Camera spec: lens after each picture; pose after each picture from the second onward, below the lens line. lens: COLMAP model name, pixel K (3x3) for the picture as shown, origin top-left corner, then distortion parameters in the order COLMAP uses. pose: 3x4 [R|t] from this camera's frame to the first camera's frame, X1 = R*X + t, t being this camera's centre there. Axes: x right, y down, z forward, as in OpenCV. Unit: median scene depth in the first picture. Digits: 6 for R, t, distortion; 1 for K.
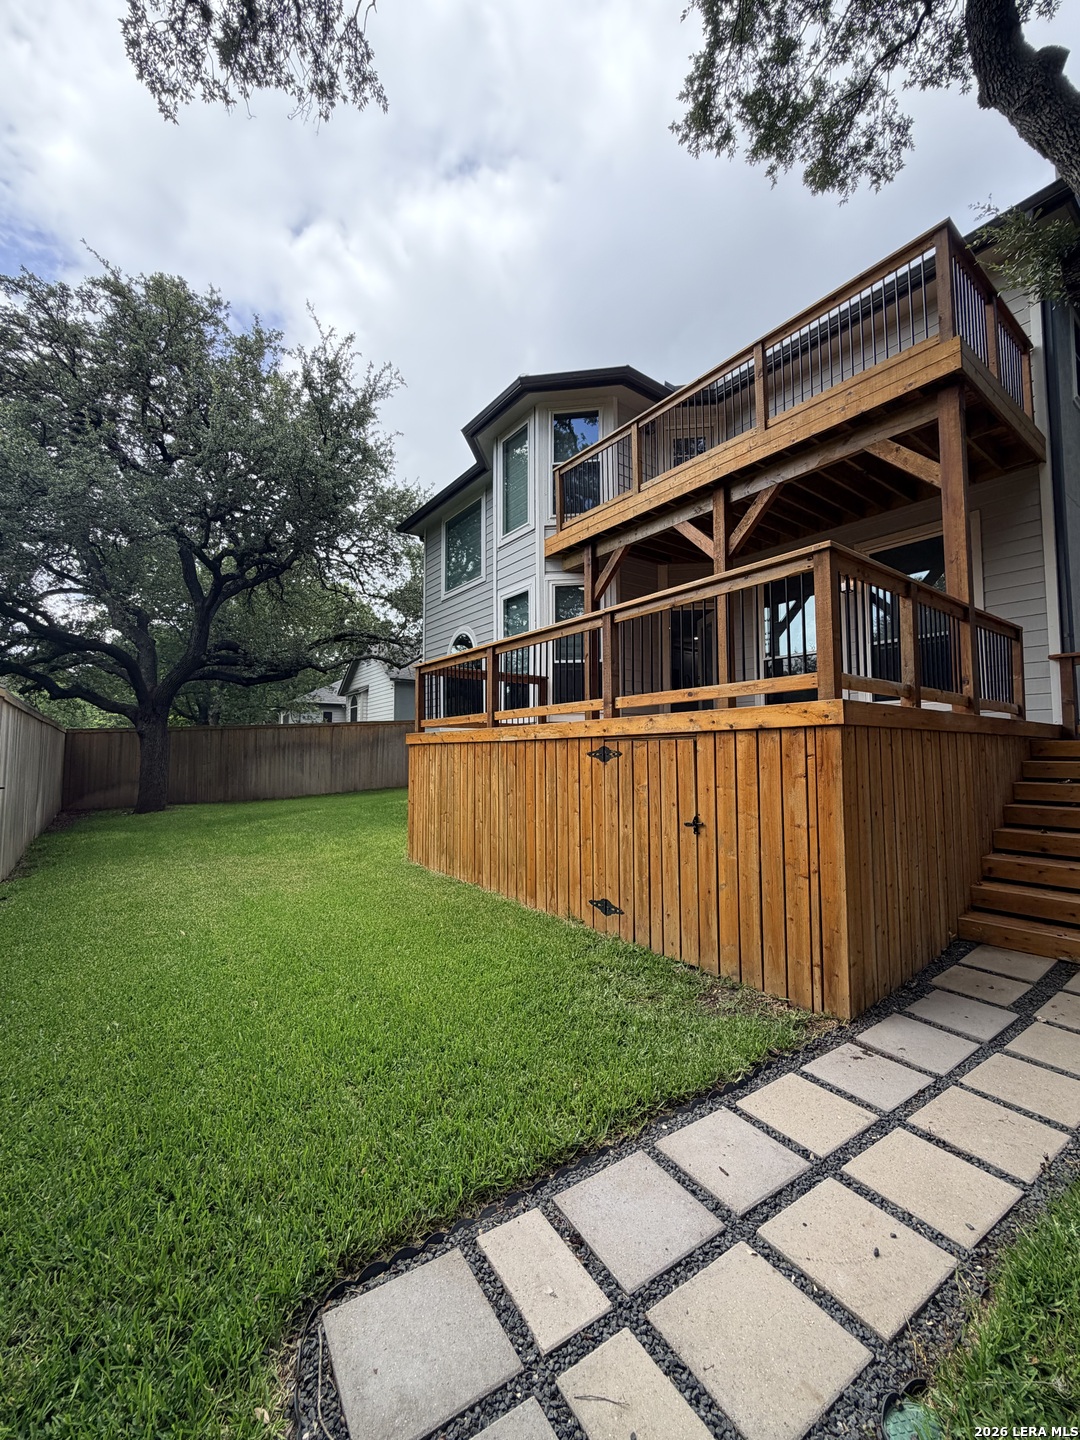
lens RADIAL K [[578.0, 0, 537.1], [0, 578.0, 719.3], [0, 0, 1]] dist [-0.000303, -0.000247]
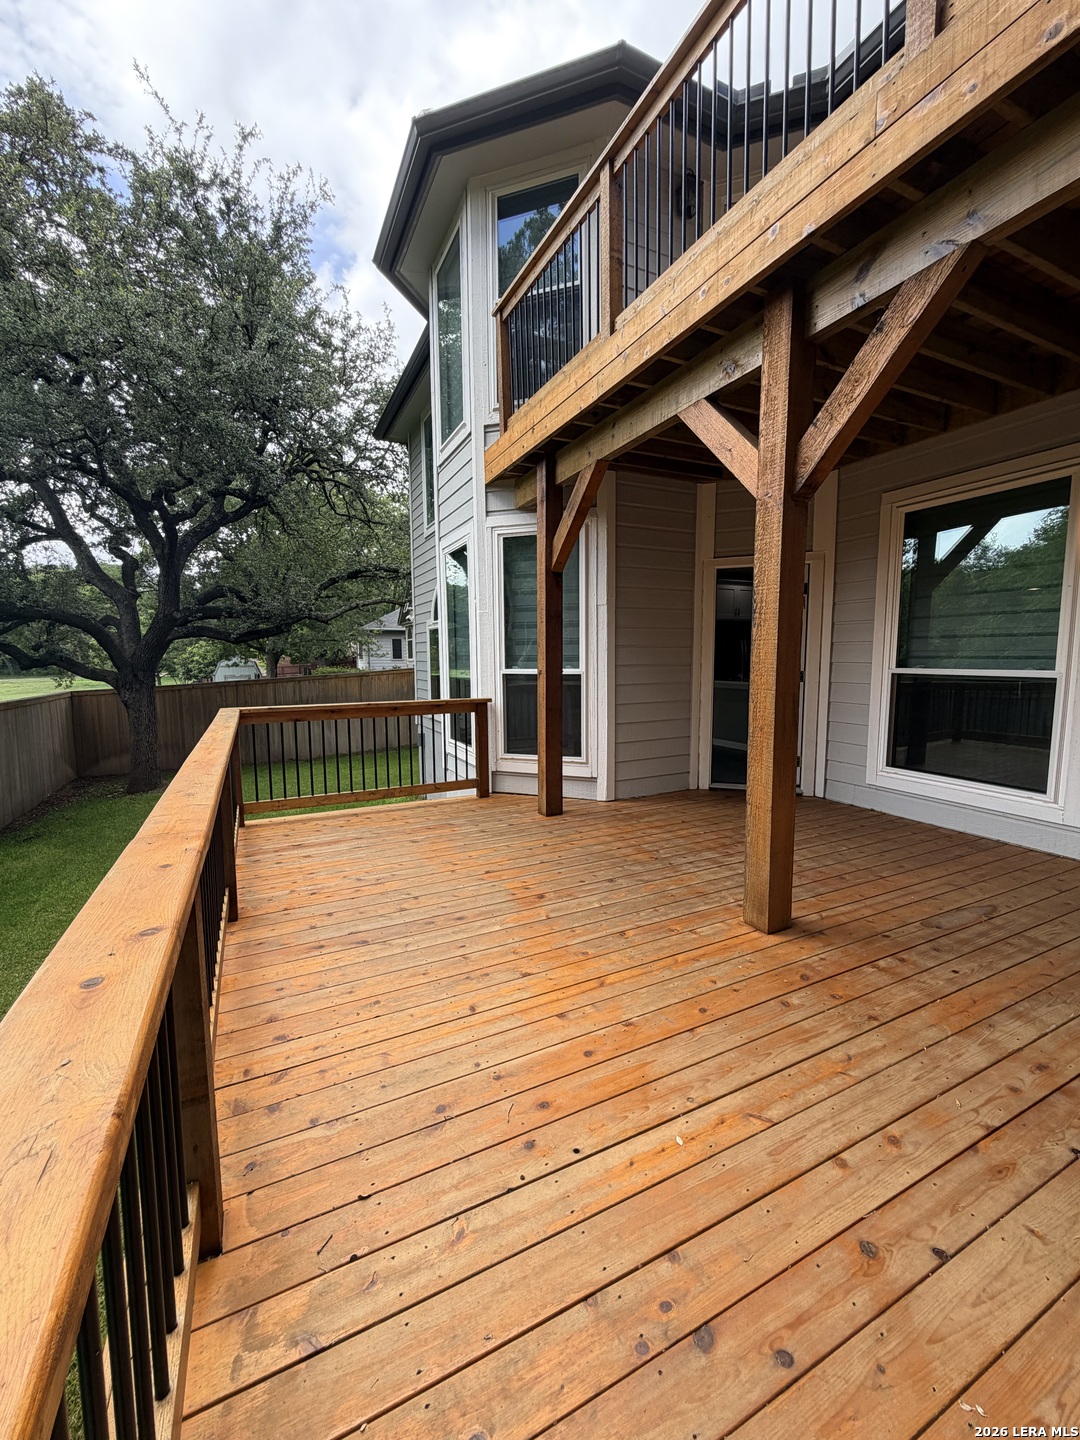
lens RADIAL K [[578.0, 0, 541.8], [0, 578.0, 717.2], [0, 0, 1]] dist [-0.000303, -0.000247]
pose [[0.983186, 0.011686, -0.182235, 0.189423], [0.018922, 0.986058, 0.165320, -0.161283], [0.181626, -0.165989, 0.969257, 0.461350]]
